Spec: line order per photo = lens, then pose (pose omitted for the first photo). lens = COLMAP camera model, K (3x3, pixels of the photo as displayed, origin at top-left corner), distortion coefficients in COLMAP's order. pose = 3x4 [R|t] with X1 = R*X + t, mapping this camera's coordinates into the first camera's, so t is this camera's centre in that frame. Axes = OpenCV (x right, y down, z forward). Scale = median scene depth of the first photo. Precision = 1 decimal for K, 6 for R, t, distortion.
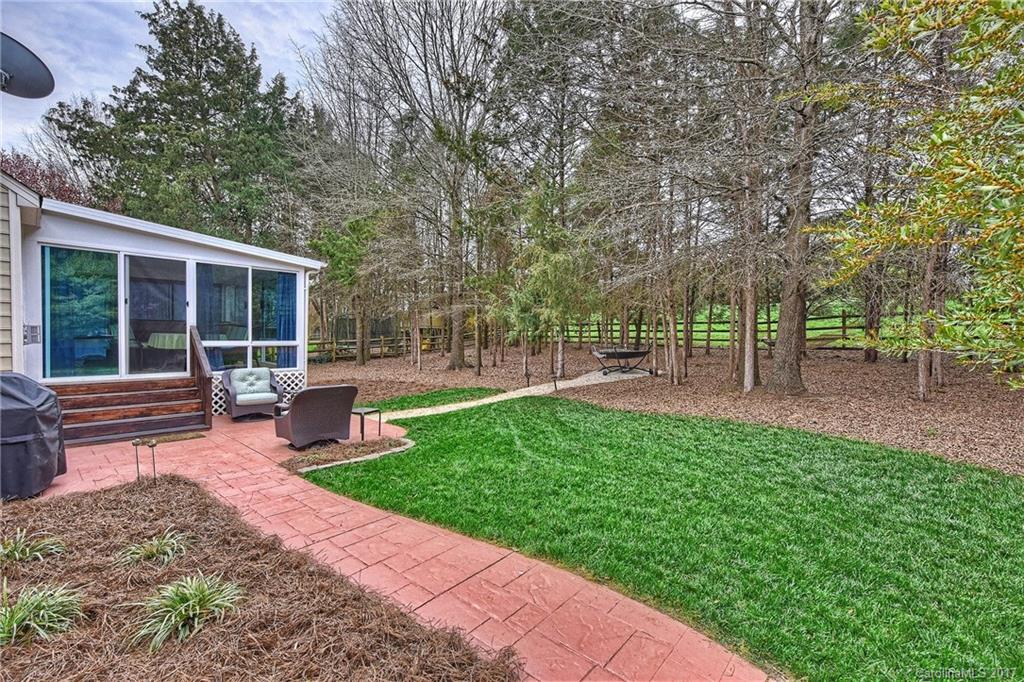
lens RADIAL K [[428.0, 0, 508.6], [0, 428.0, 342.7], [0, 0, 1]] dist [-0.002409, -0.000098]
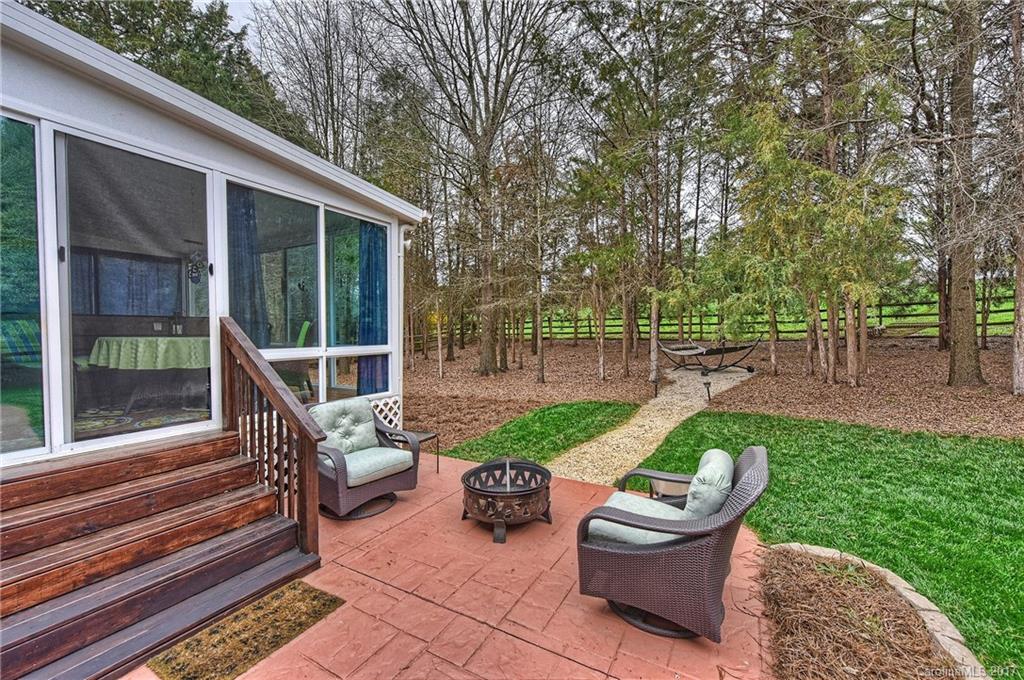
lens RADIAL K [[413.3, 0, 514.2], [0, 413.3, 338.0], [0, 0, 1]] dist [0.001645, 0.000078]
pose [[0.979843, -0.025739, 0.198104, -0.476995], [0.027232, 0.999618, -0.004814, -0.006559], [-0.197905, 0.010112, 0.980169, 0.461775]]
